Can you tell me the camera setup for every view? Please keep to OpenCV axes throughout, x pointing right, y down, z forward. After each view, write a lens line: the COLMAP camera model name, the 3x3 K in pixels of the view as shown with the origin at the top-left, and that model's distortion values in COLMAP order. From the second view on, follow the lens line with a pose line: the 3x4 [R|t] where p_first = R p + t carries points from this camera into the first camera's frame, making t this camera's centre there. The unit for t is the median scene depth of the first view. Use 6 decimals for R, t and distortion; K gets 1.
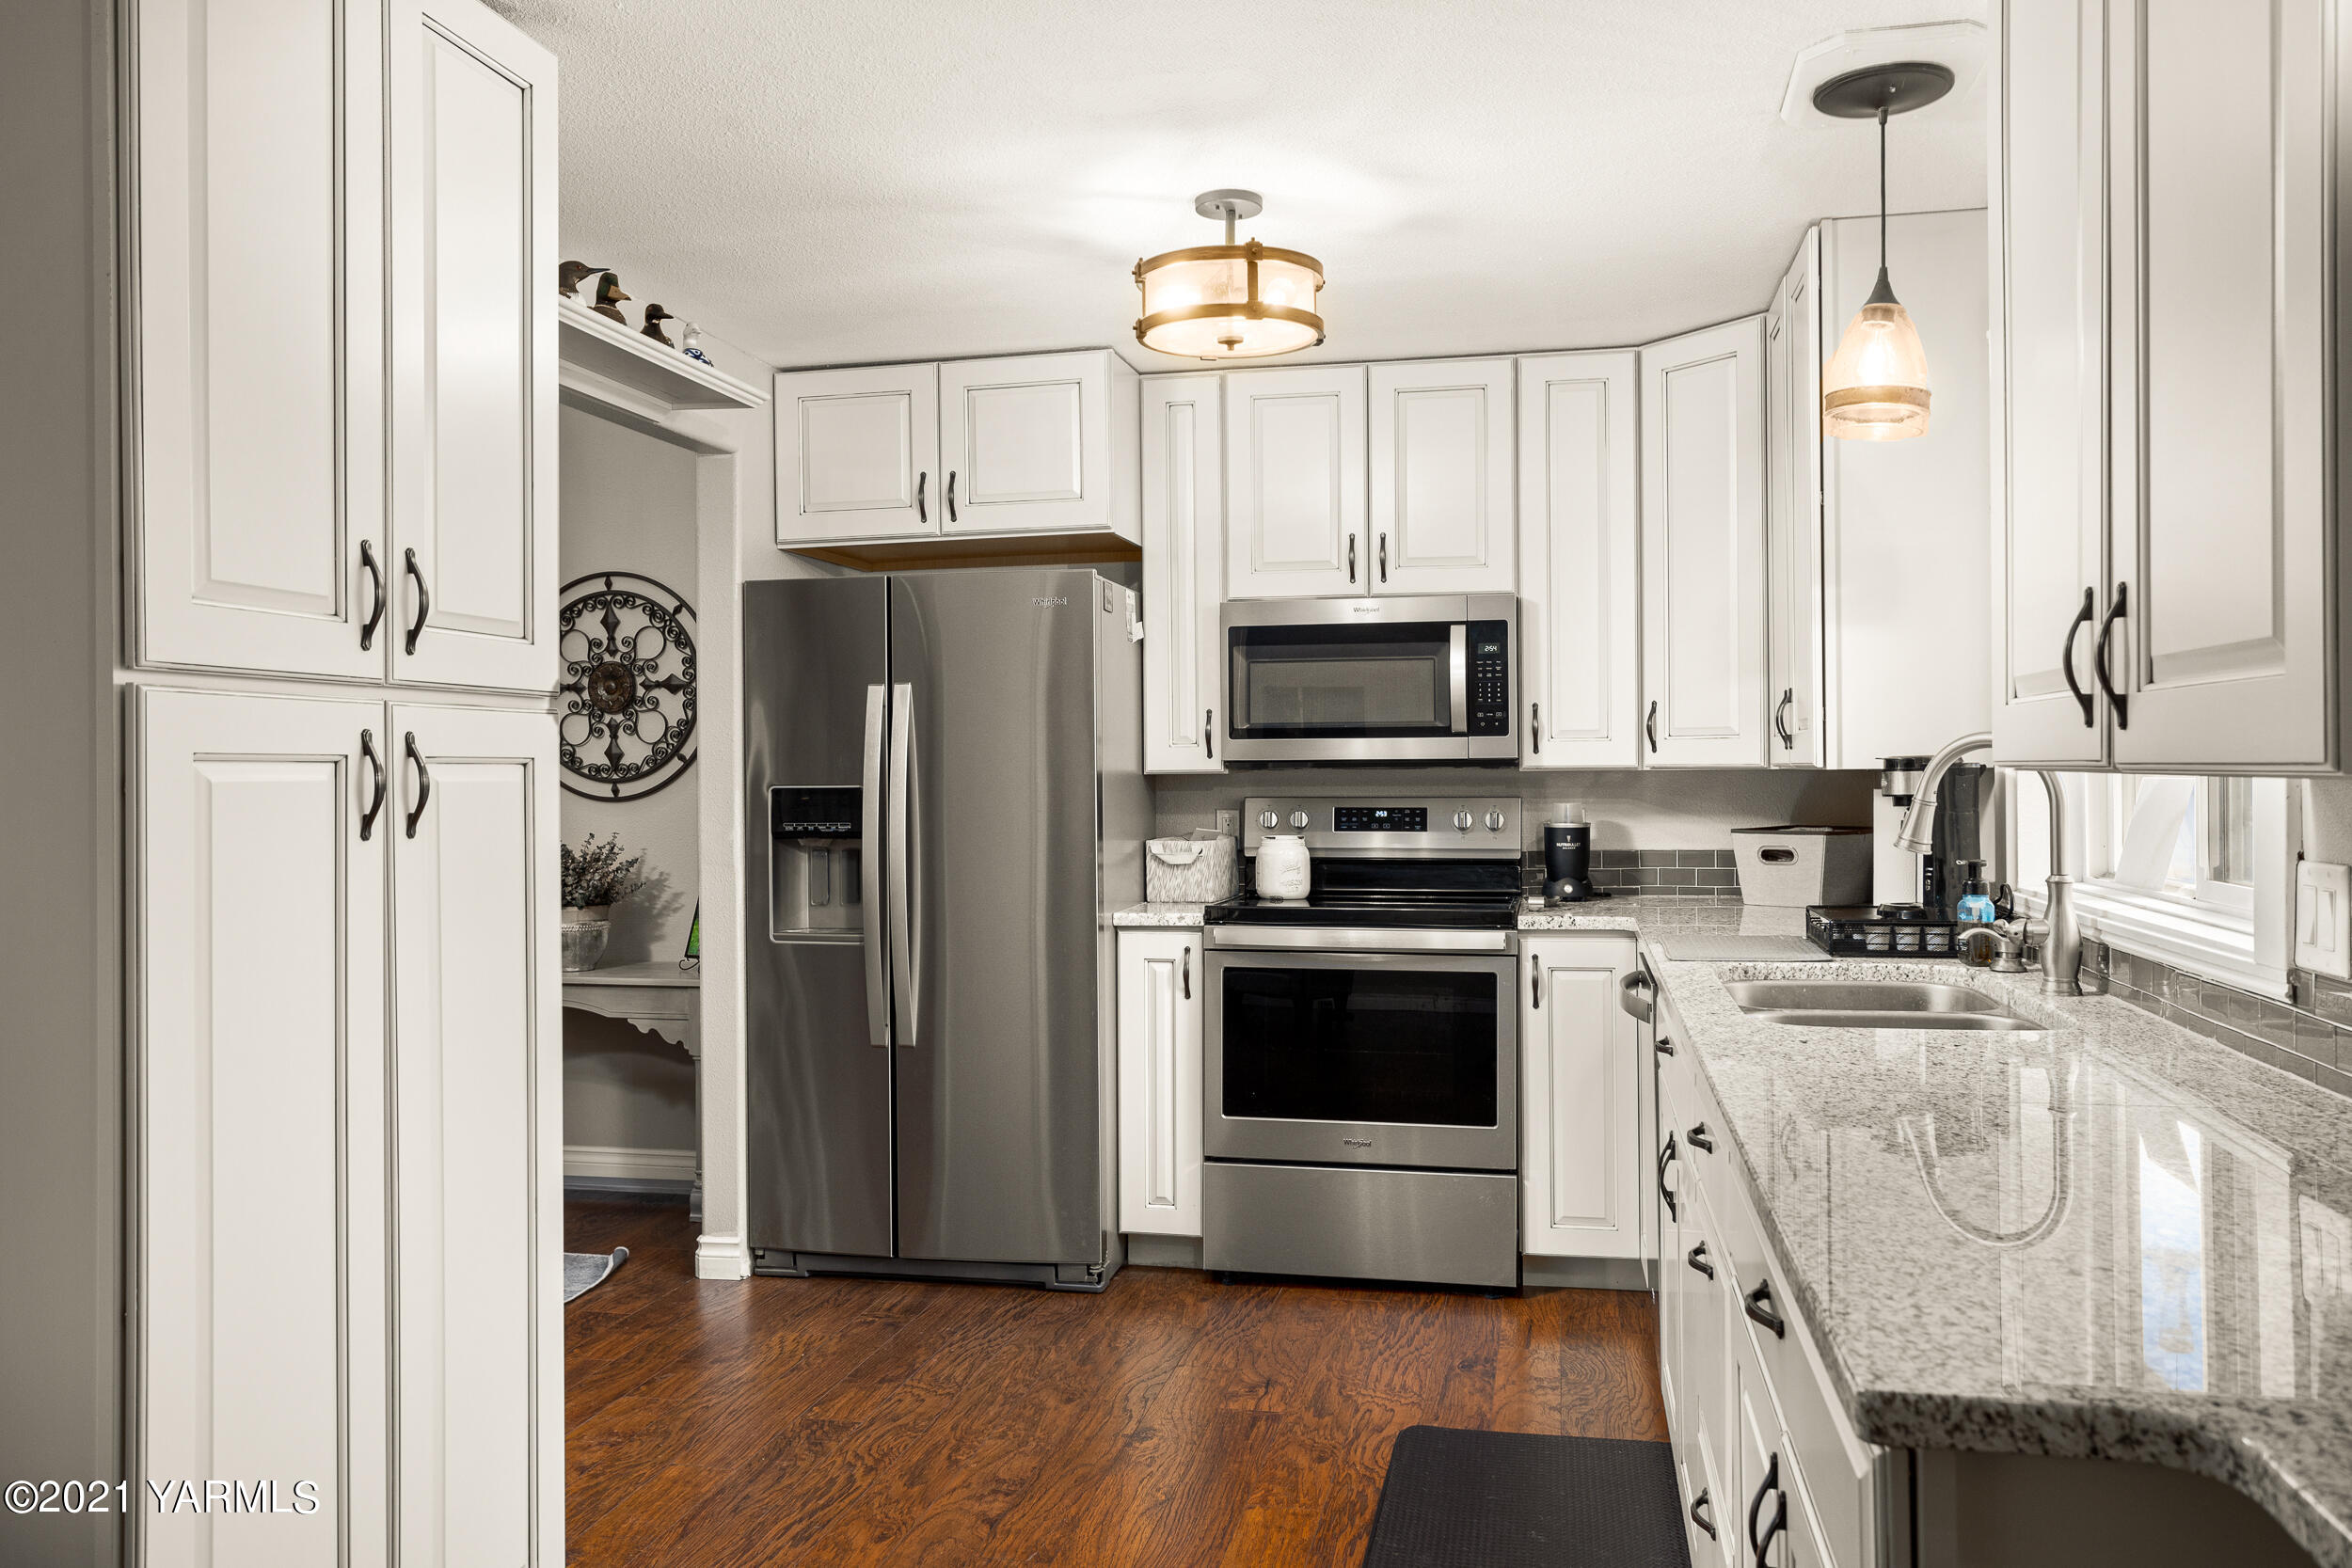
lens RADIAL K [[1826.7, 0, 1175.9], [0, 1826.7, 779.7], [0, 0, 1]] dist [0.011828, 0.002584]
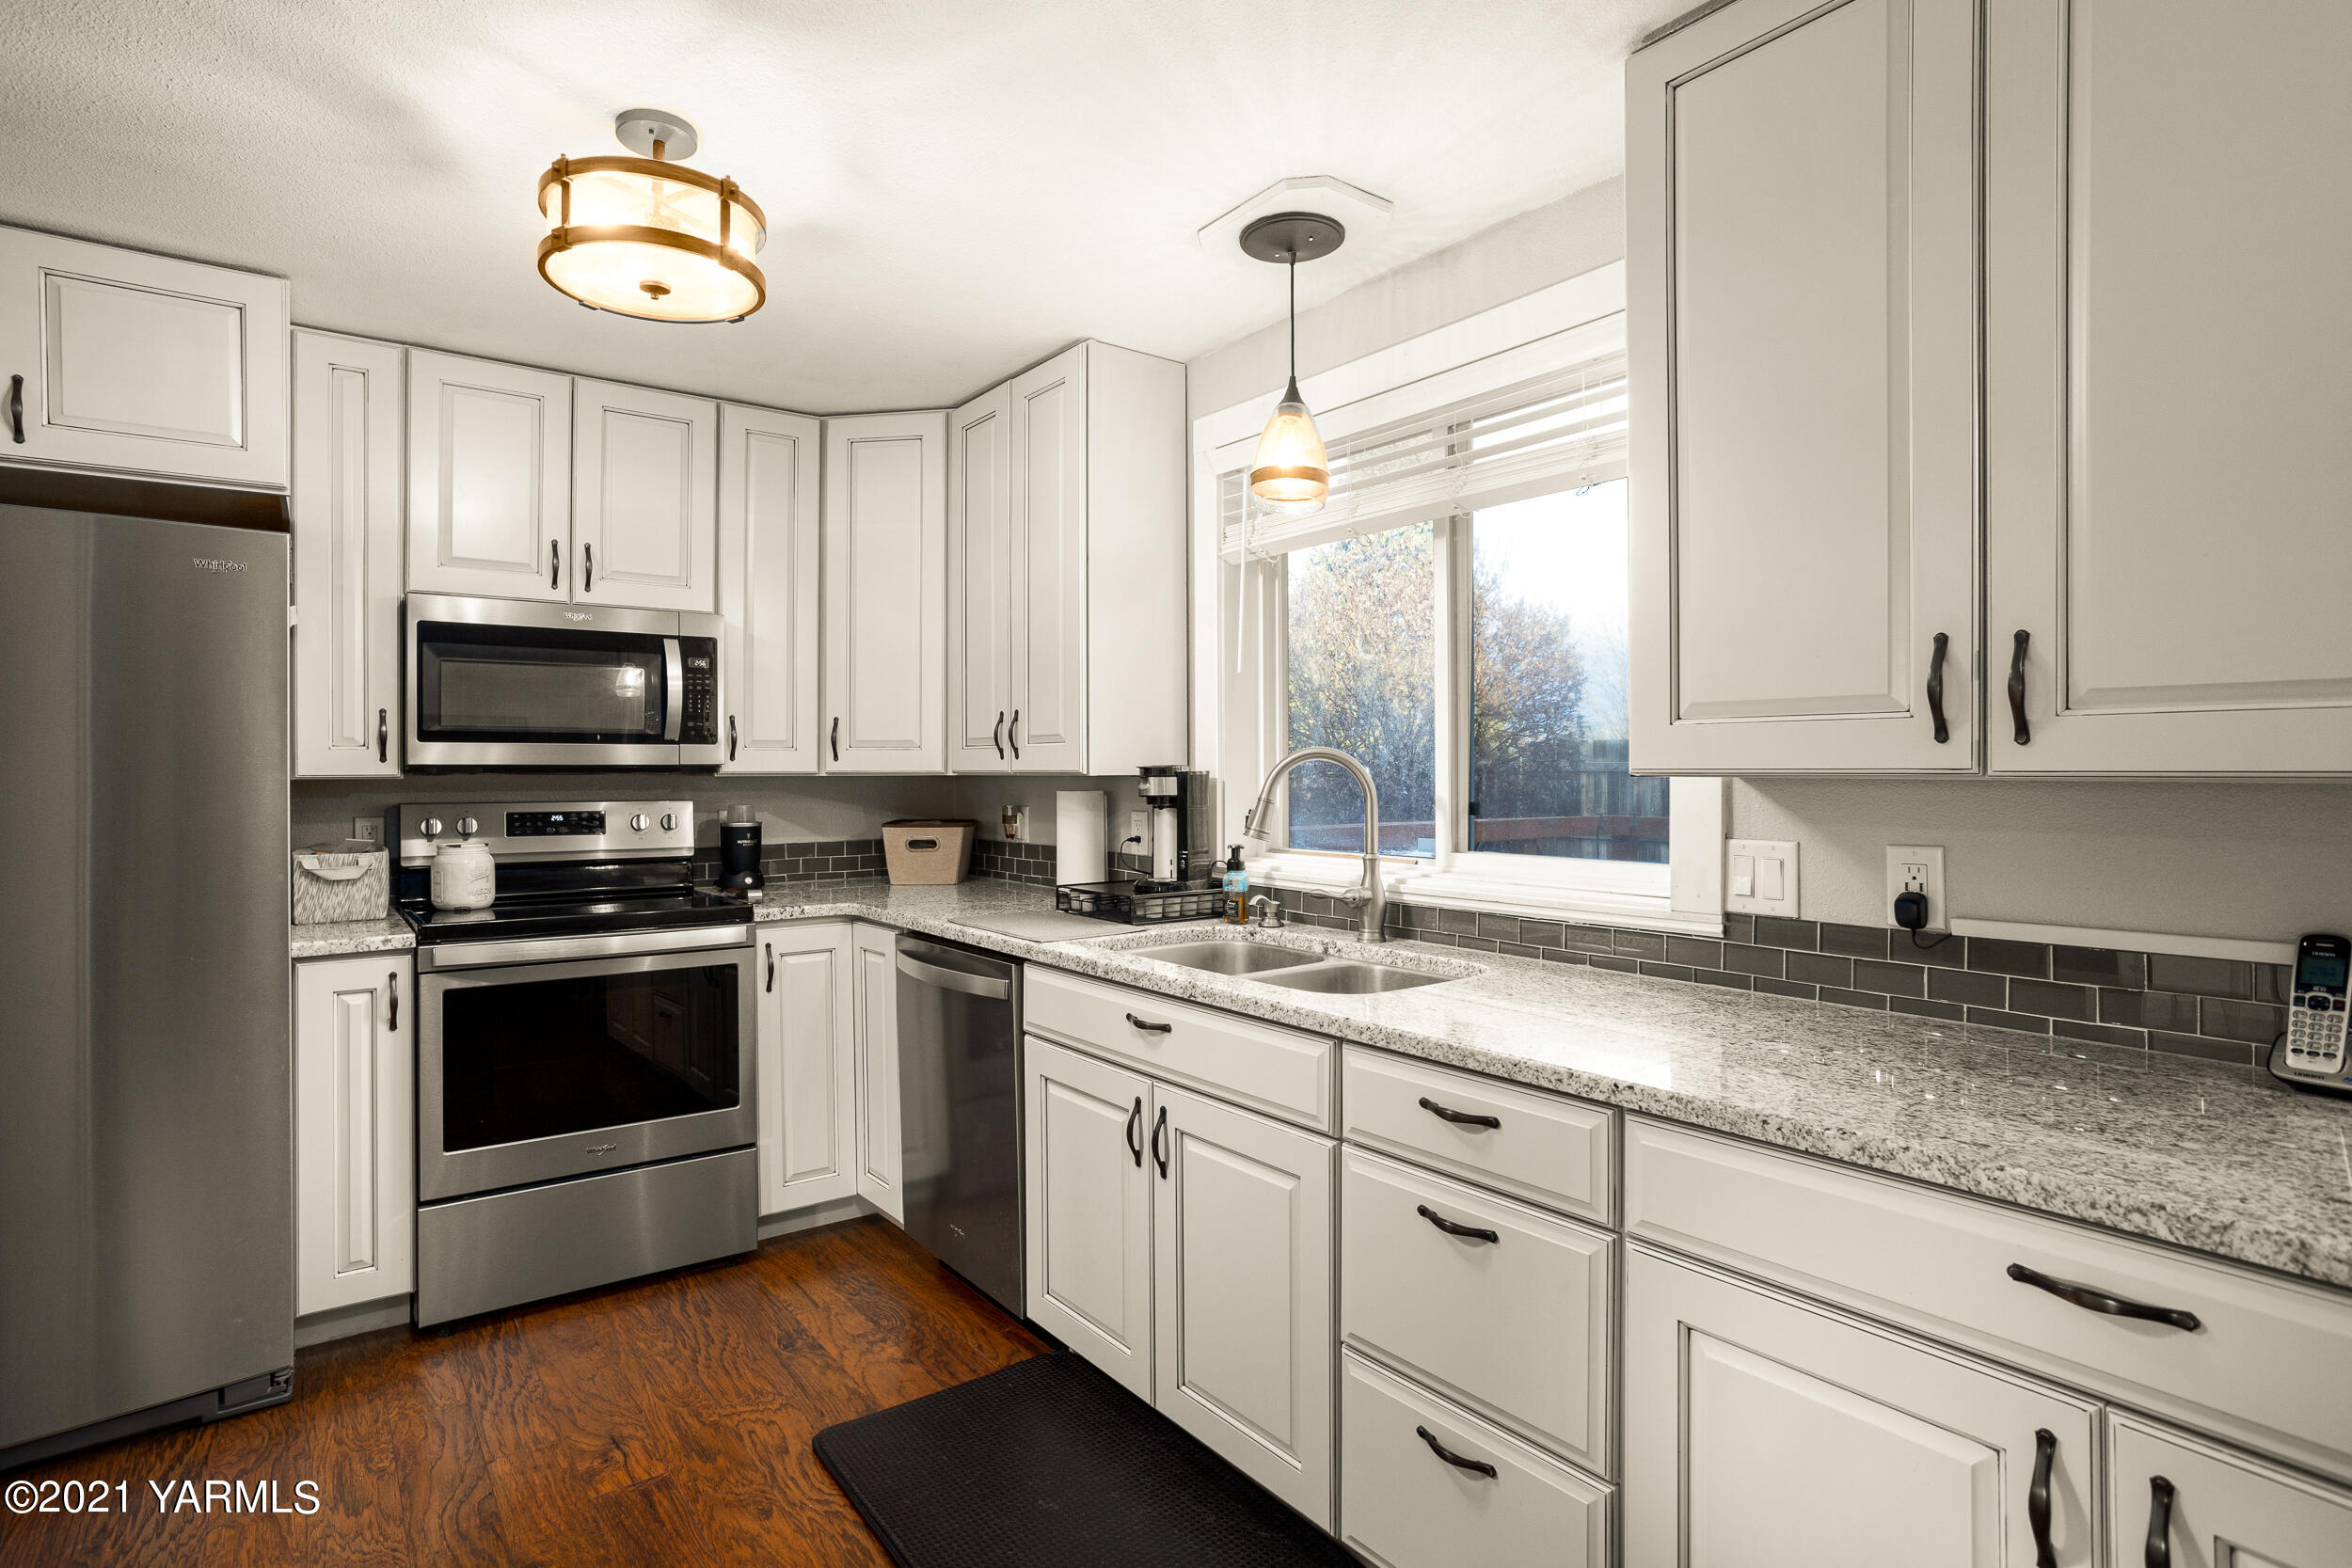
lens RADIAL K [[1202.6, 0, 1172.7], [0, 1202.6, 778.2], [0, 0, 1]] dist [-0.005313, 0.004561]
pose [[0.664142, 0.001872, 0.747604, -0.175763], [0.001913, 0.999989, -0.004204, -0.000249], [-0.747604, 0.004222, 0.664131, 0.318363]]
